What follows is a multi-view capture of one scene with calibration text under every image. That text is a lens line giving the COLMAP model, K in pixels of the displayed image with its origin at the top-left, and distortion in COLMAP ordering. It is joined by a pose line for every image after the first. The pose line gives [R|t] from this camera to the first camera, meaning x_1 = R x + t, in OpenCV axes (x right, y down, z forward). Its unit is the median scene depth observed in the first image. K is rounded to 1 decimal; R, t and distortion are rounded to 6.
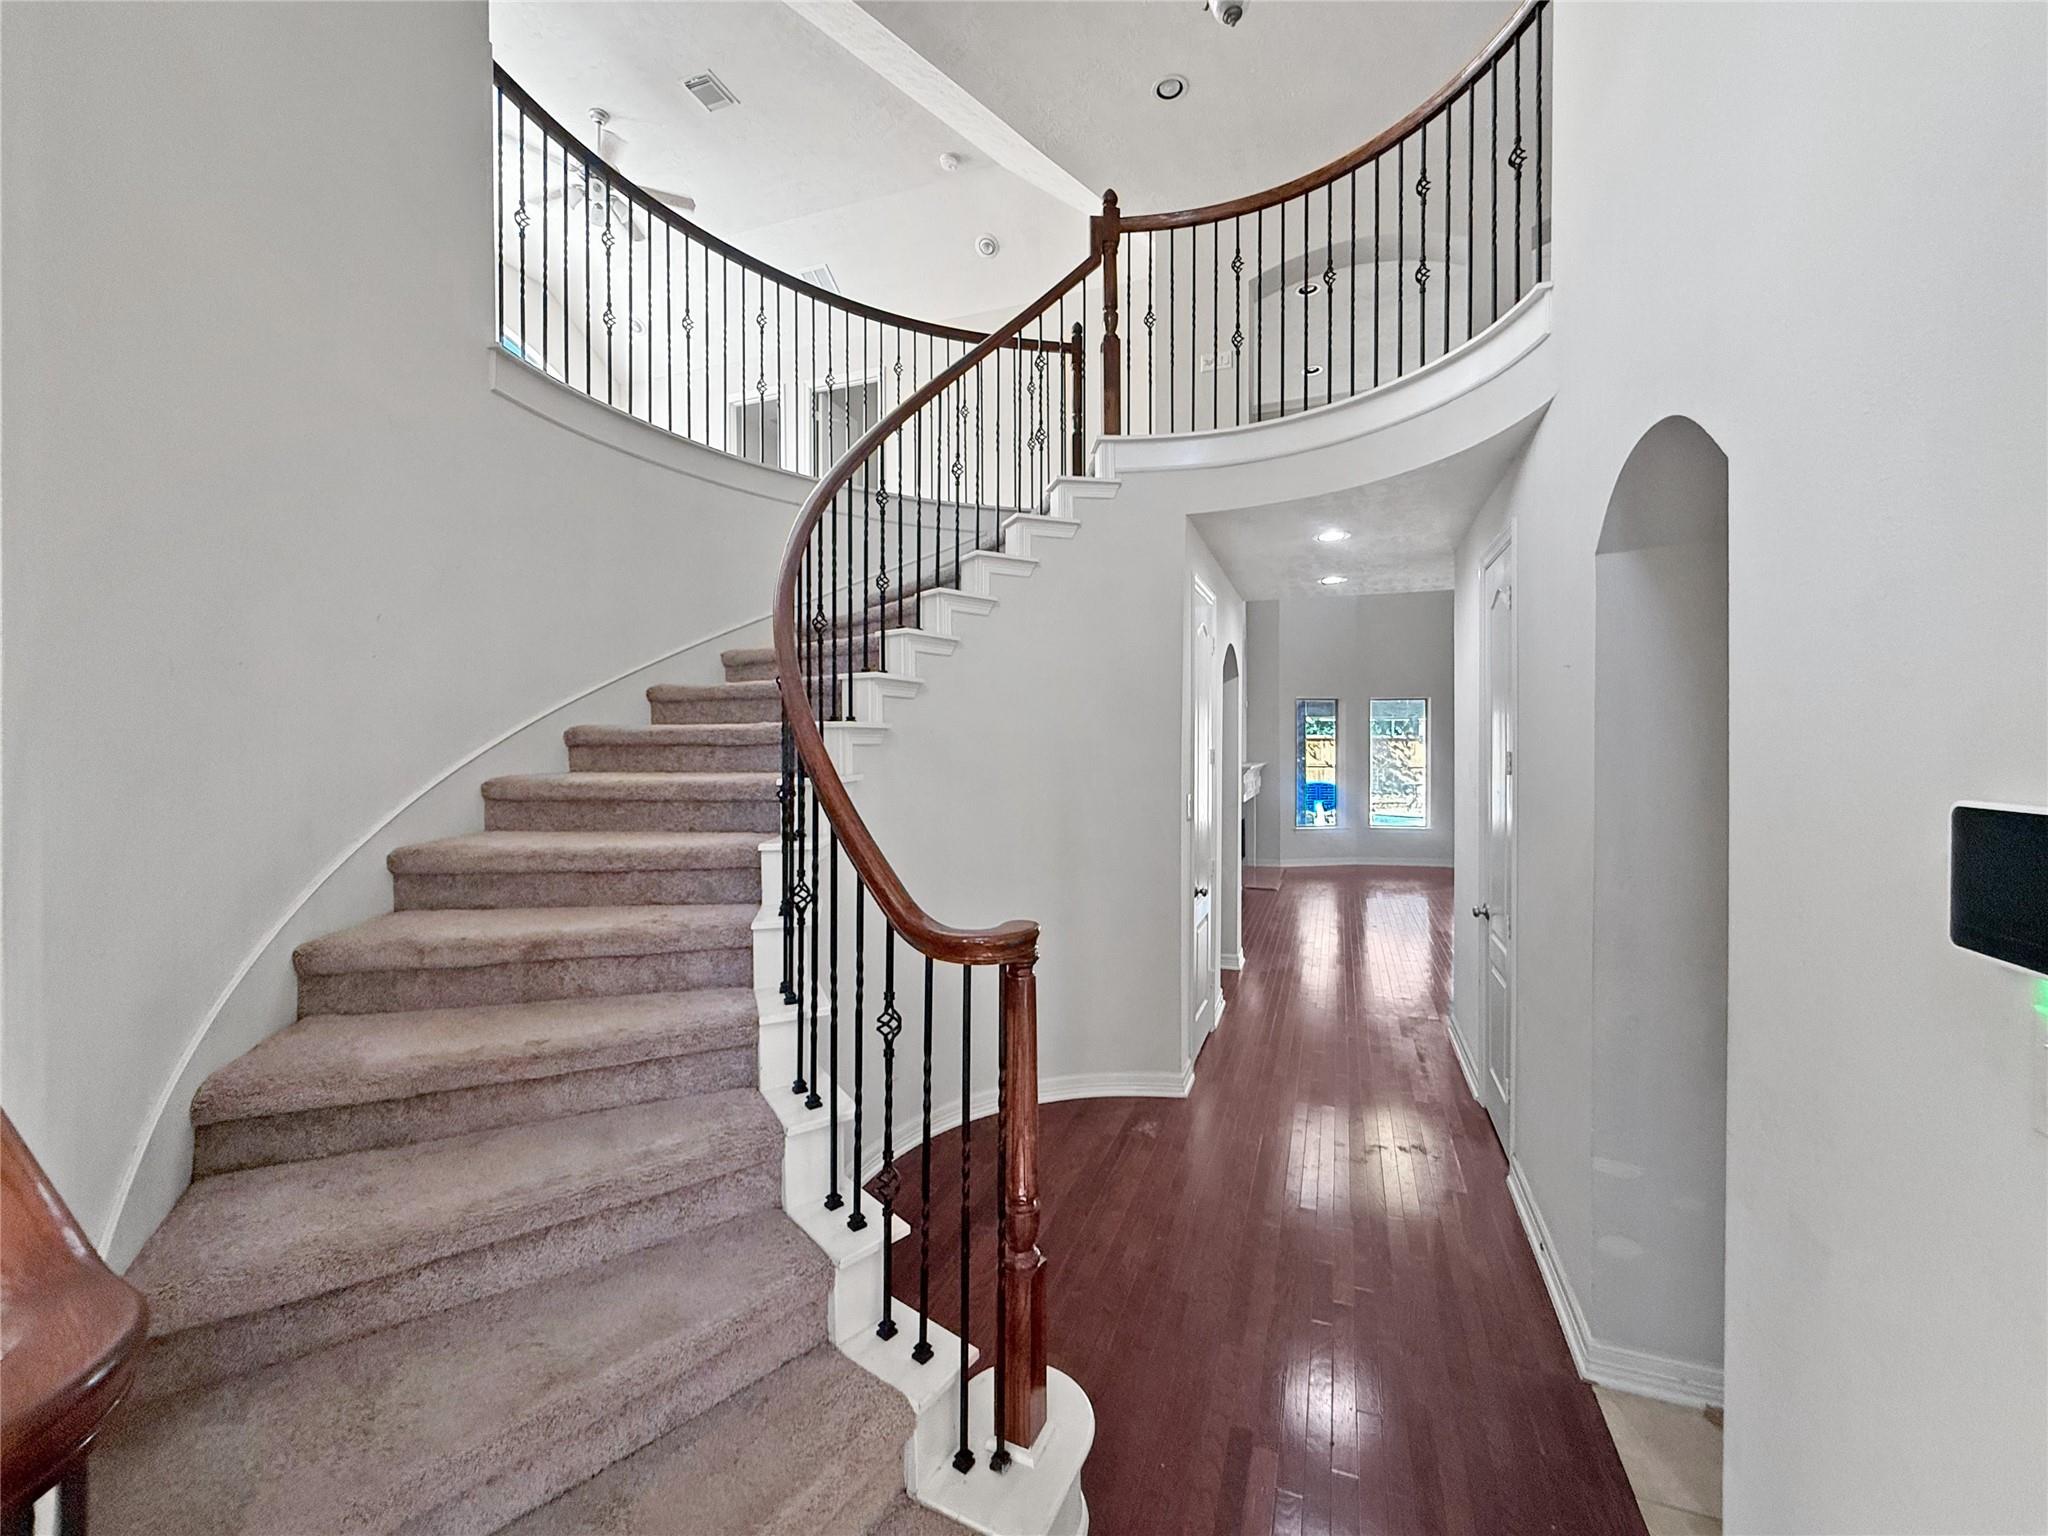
lens RADIAL K [[823.0, 0, 1024.0], [0, 823.0, 768.0], [0, 0, 1]] dist [-0.001900, 0.000048]
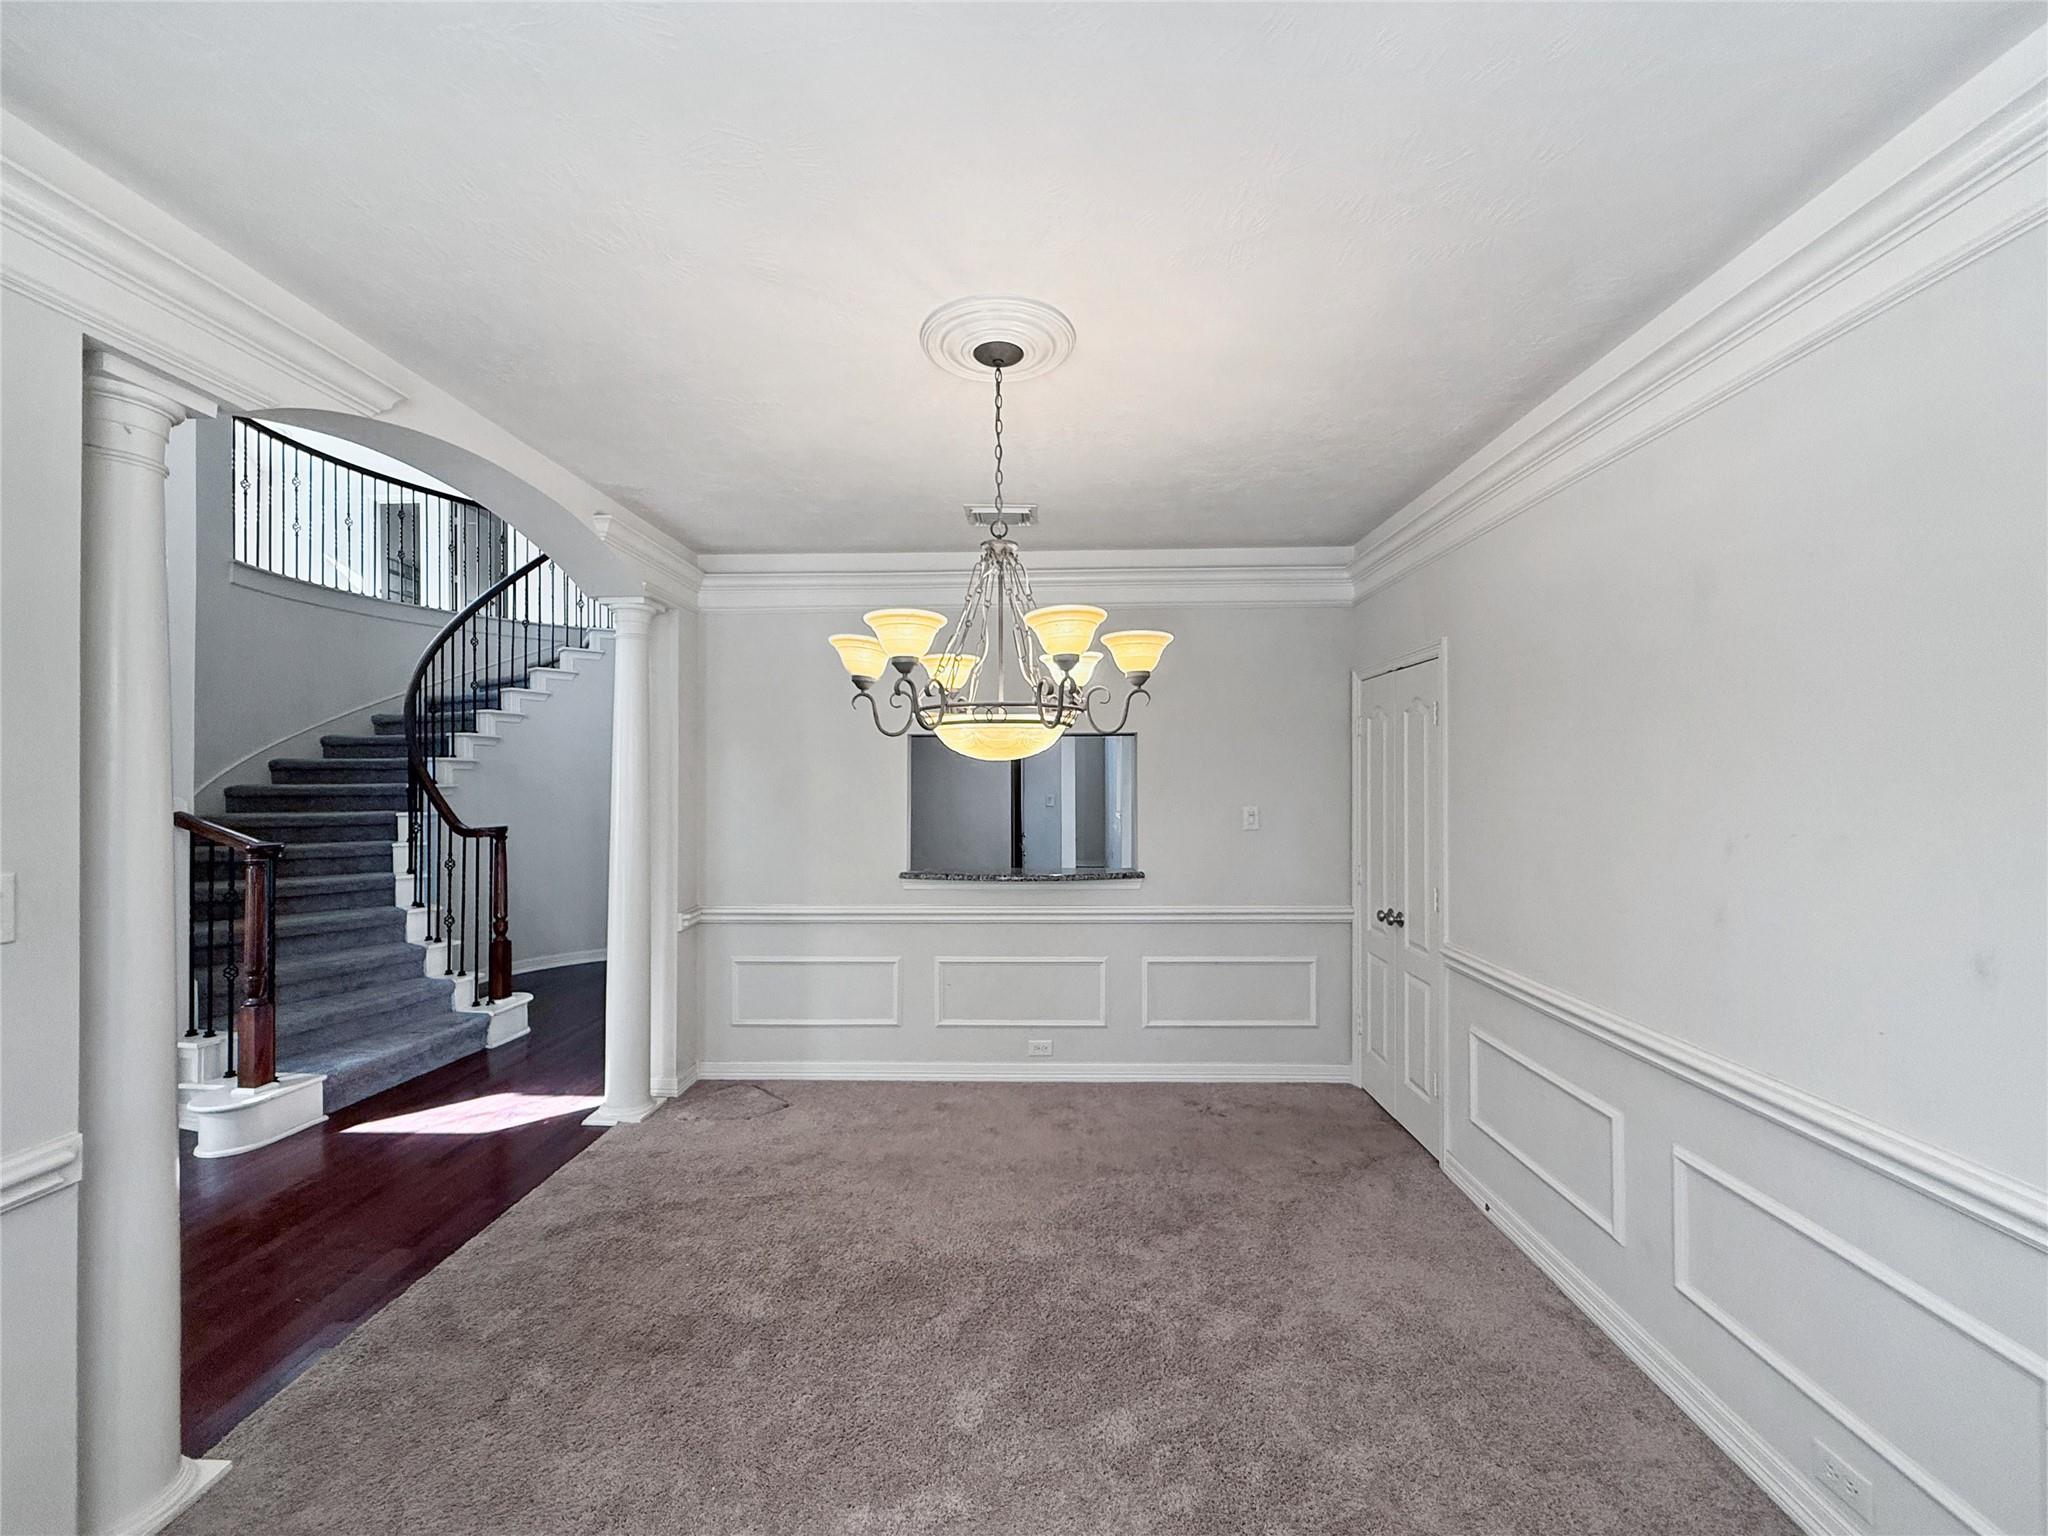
lens RADIAL K [[830.1, 0, 1020.2], [0, 830.1, 803.8], [0, 0, 1]] dist [-0.000689, 0.000058]
pose [[0.947386, -0.007625, 0.320003, 0.539006], [0.010866, 0.999906, -0.008343, 0.104474], [-0.319910, 0.011381, 0.947380, -1.605861]]
